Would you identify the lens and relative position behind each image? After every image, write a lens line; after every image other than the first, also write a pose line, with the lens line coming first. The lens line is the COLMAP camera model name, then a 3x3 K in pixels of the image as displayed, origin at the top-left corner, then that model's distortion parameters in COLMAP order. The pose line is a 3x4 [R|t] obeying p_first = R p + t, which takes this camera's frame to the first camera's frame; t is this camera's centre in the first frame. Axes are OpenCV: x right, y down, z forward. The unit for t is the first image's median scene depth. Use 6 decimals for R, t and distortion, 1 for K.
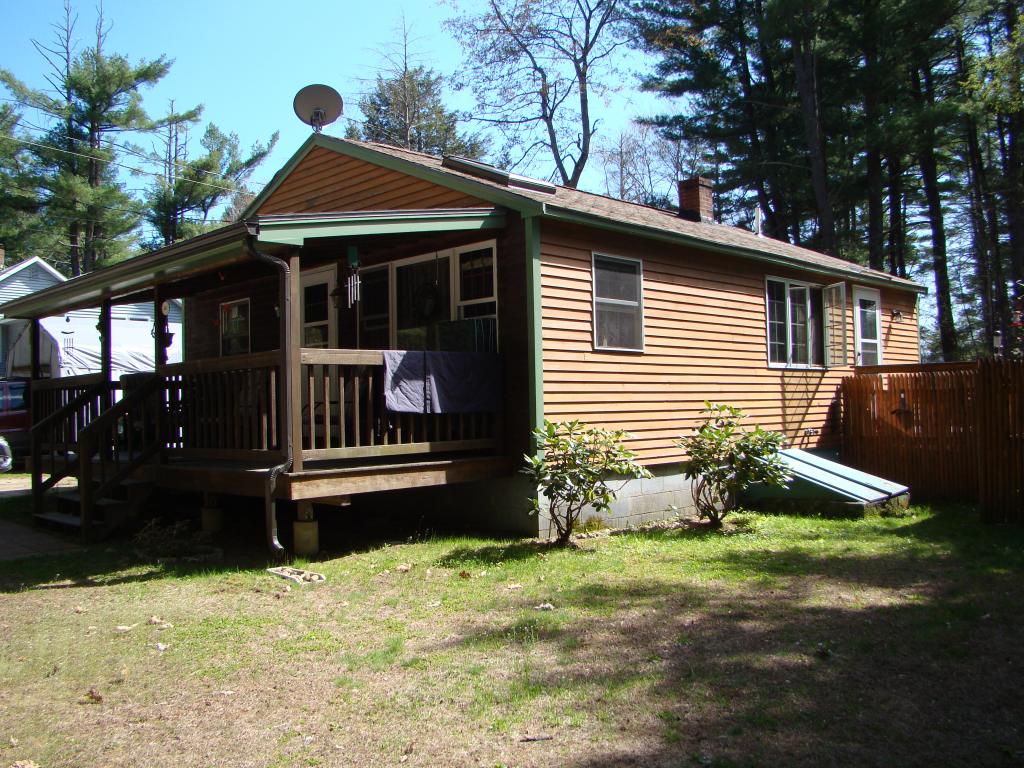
lens RADIAL K [[927.6, 0, 516.8], [0, 927.6, 379.1], [0, 0, 1]] dist [-0.173467, 0.113487]
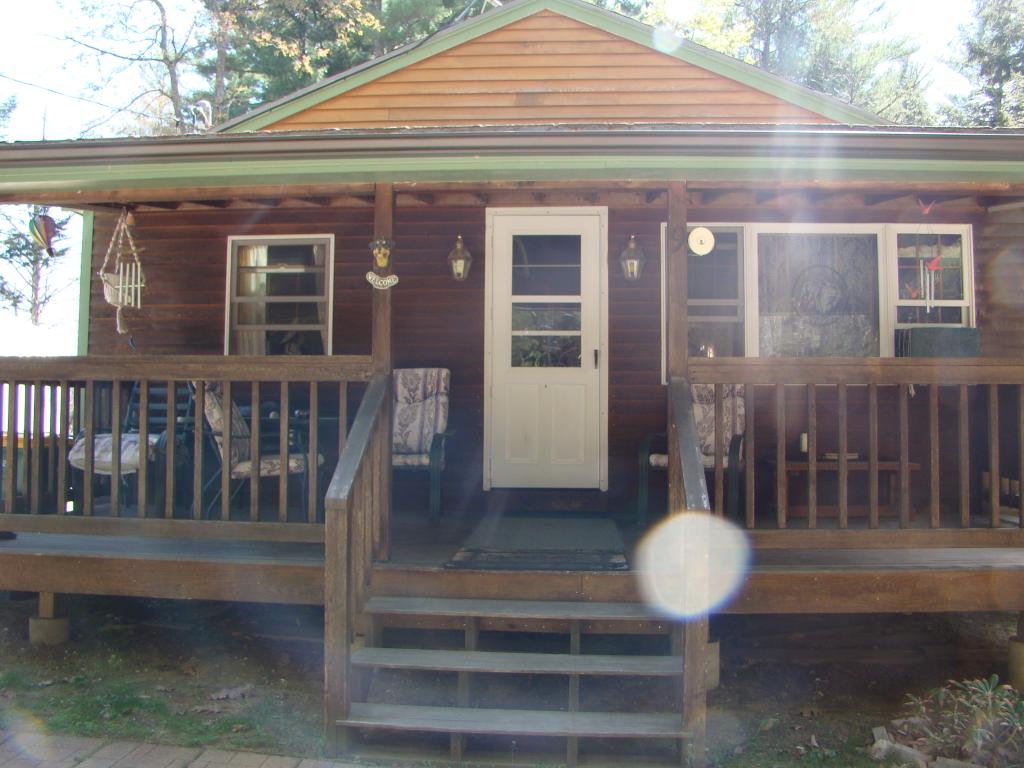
lens RADIAL K [[927.6, 0, 516.8], [0, 927.6, 379.1], [0, 0, 1]] dist [-0.173467, 0.113487]
pose [[0.752151, 0.053128, 0.656845, -0.514685], [-0.040963, 0.998587, -0.033862, 0.007279], [-0.657716, -0.001437, 0.753265, 0.479924]]
